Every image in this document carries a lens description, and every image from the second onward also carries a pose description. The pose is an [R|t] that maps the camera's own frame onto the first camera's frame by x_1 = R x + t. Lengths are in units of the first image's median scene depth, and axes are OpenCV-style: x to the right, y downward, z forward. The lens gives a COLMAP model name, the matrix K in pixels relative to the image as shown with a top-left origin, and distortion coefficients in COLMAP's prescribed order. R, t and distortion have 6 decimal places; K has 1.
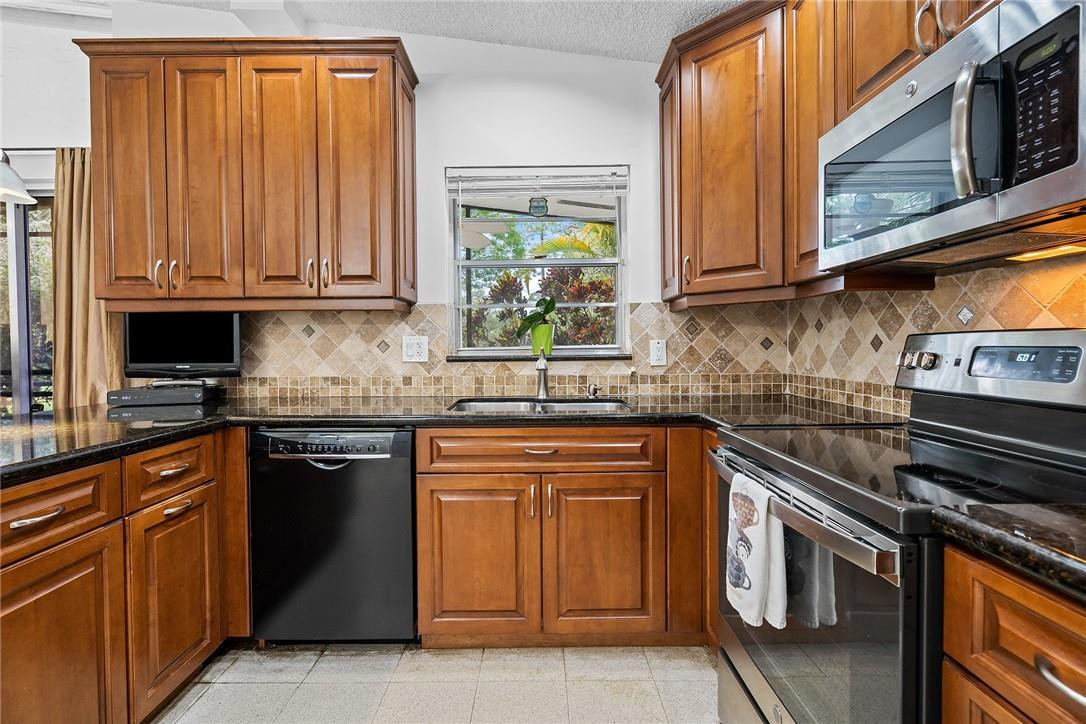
lens RADIAL K [[488.8, 0, 541.5], [0, 488.8, 356.0], [0, 0, 1]] dist [-0.002699, -0.000178]
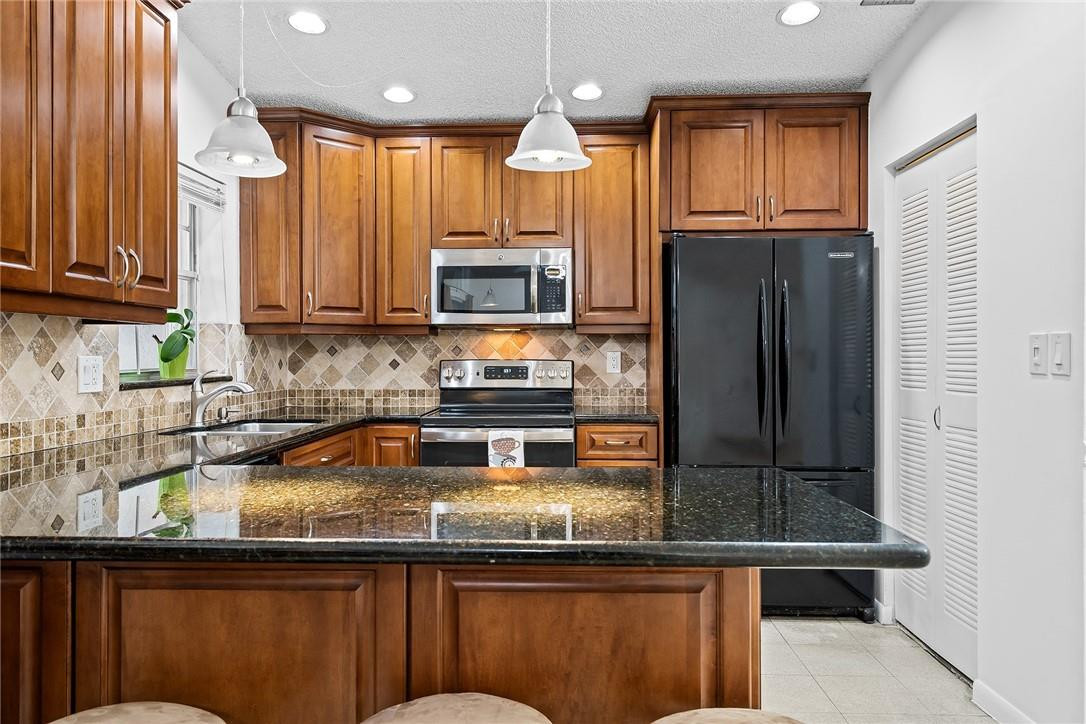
lens RADIAL K [[759.0, 0, 541.4], [0, 759.0, 356.7], [0, 0, 1]] dist [0.006585, 0.006252]
pose [[0.039448, 0.005444, 0.999207, -1.371877], [0.021237, 0.999755, -0.006285, -0.019491], [-0.998996, 0.021468, 0.039323, 0.318965]]
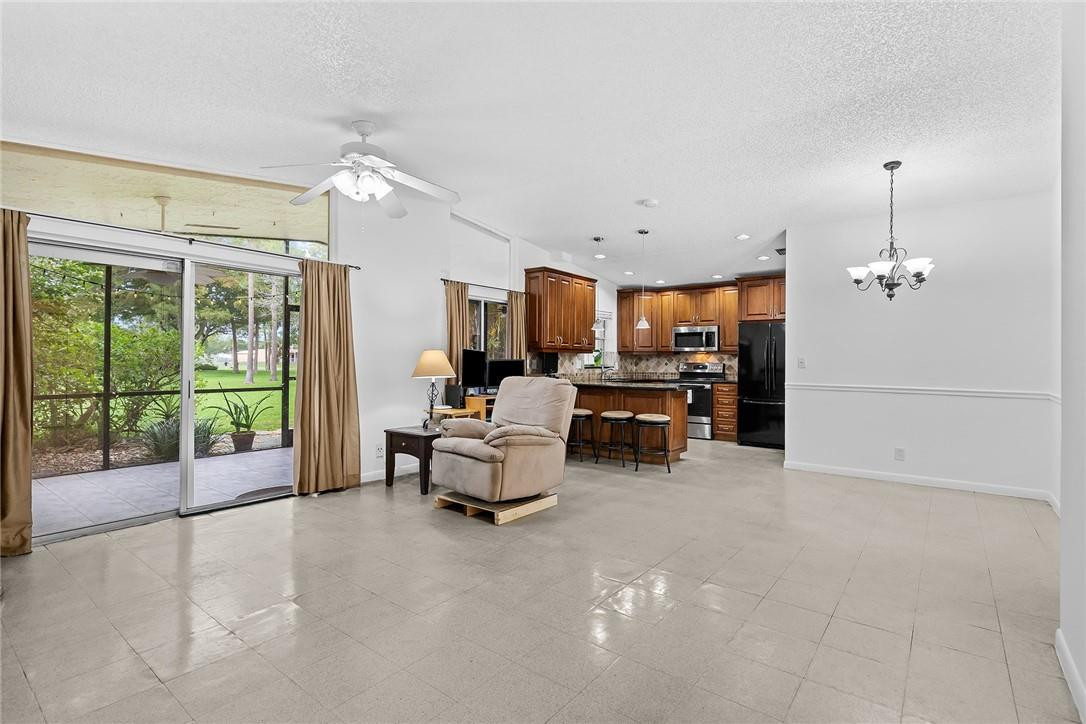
lens RADIAL K [[514.3, 0, 544.3], [0, 514.3, 357.6], [0, 0, 1]] dist [0.003244, 0.001578]
pose [[0.615650, 0.018289, 0.787807, -3.140655], [0.004651, 0.999629, -0.026841, 0.030504], [-0.788006, 0.020189, 0.615336, -0.918459]]
